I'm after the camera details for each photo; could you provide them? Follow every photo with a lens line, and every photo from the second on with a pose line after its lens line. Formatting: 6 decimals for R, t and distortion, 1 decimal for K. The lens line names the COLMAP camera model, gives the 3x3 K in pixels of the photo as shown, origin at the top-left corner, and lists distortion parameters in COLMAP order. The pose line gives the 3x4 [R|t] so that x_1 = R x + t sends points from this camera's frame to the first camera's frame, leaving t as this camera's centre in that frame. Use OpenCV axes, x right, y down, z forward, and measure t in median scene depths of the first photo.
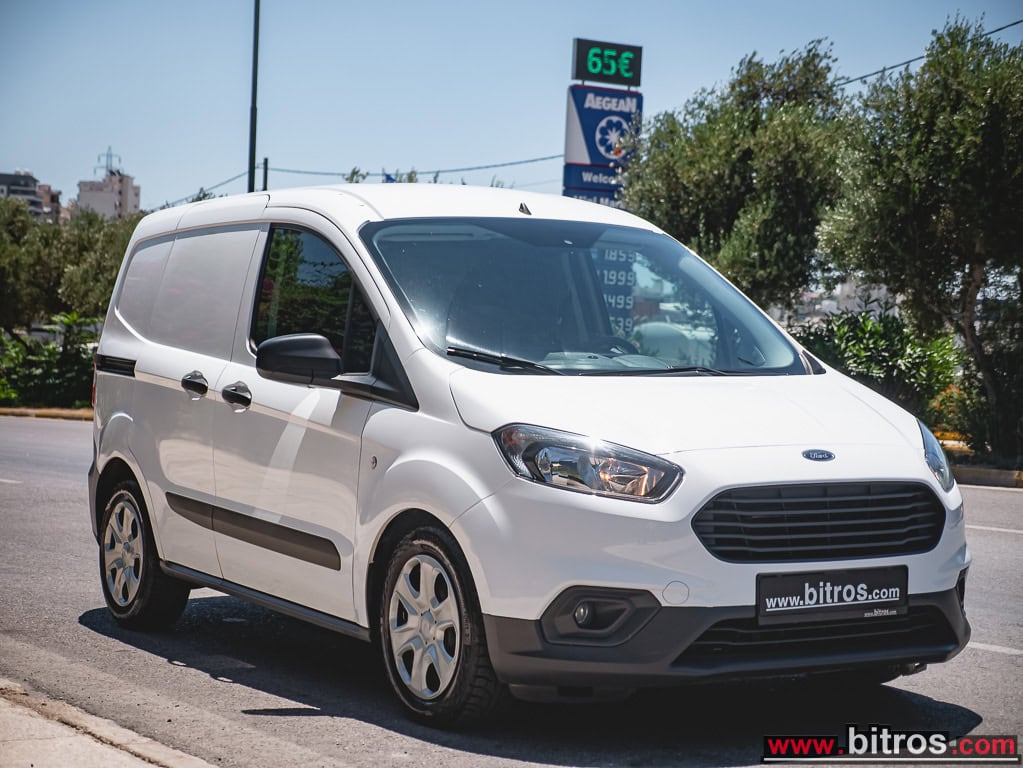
lens RADIAL K [[2003.5, 0, 504.6], [0, 2003.5, 387.2], [0, 0, 1]] dist [0.122519, 0.000000]
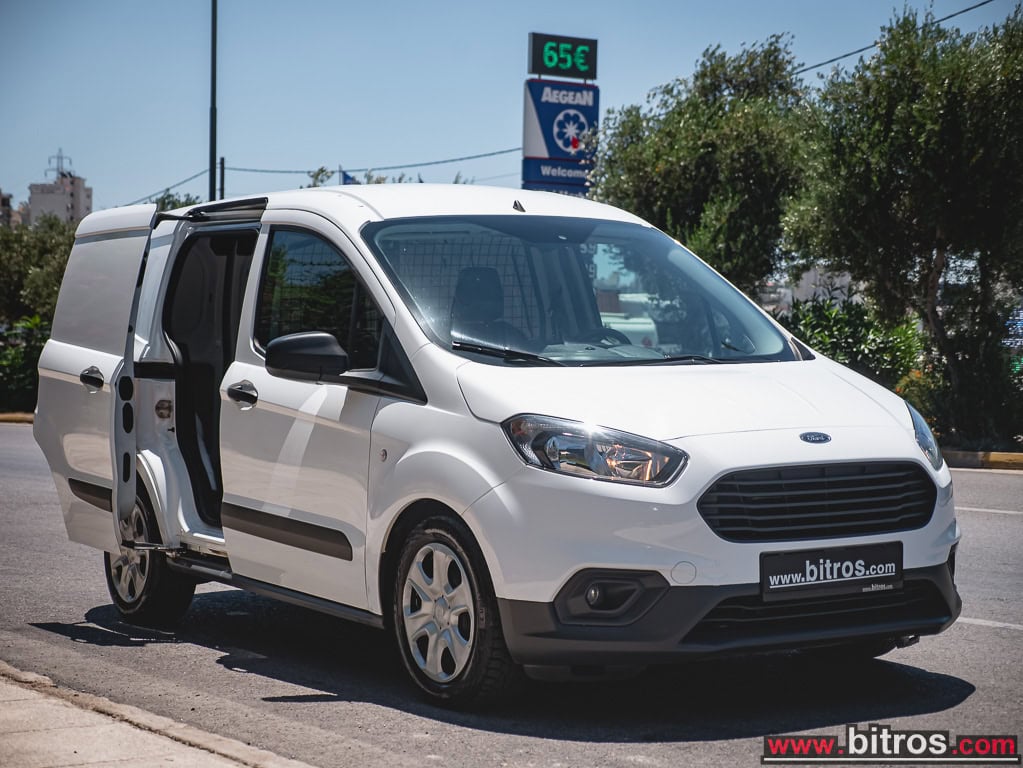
lens RADIAL K [[2003.5, 0, 512.7], [0, 2003.5, 378.5], [0, 0, 1]] dist [0.122519, 0.000000]
pose [[0.999454, -0.022010, 0.024655, -0.025105], [0.022043, 0.999756, -0.001060, 0.000797], [-0.024625, 0.001603, 0.999695, -0.036772]]
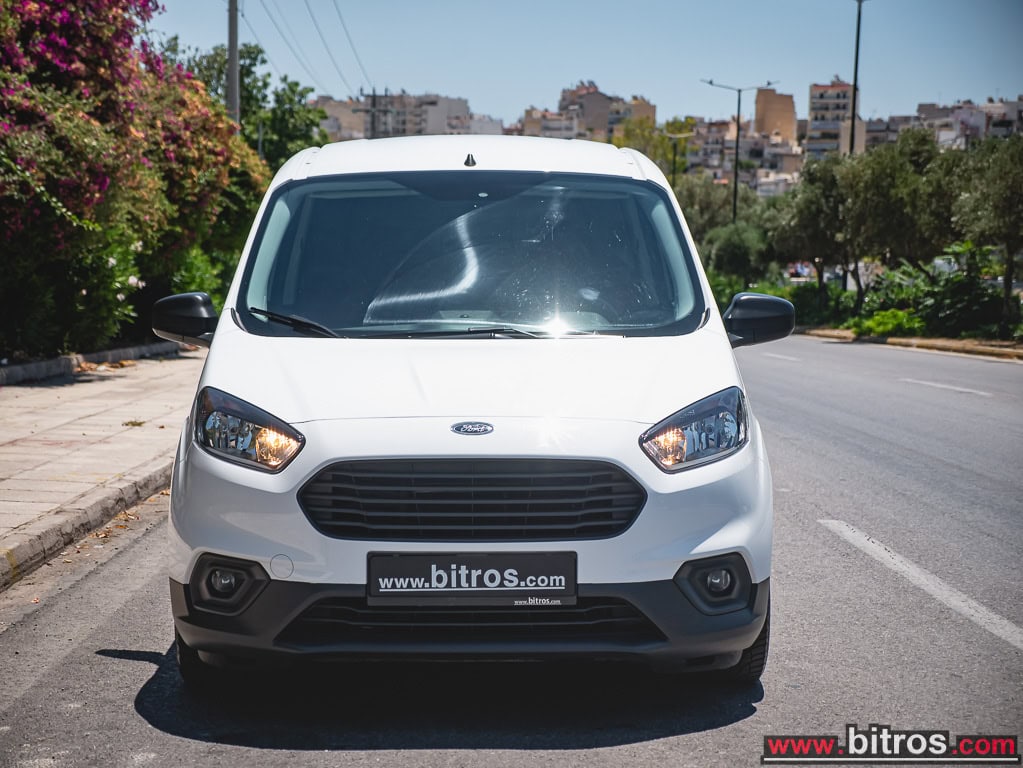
lens RADIAL K [[2003.5, 0, 485.5], [0, 2003.5, 407.3], [0, 0, 1]] dist [0.122519, 0.000000]
pose [[0.864559, 0.024616, -0.501928, 0.612508], [-0.001011, 0.998883, 0.047247, -0.019192], [0.502530, -0.040340, 0.863618, 0.199918]]
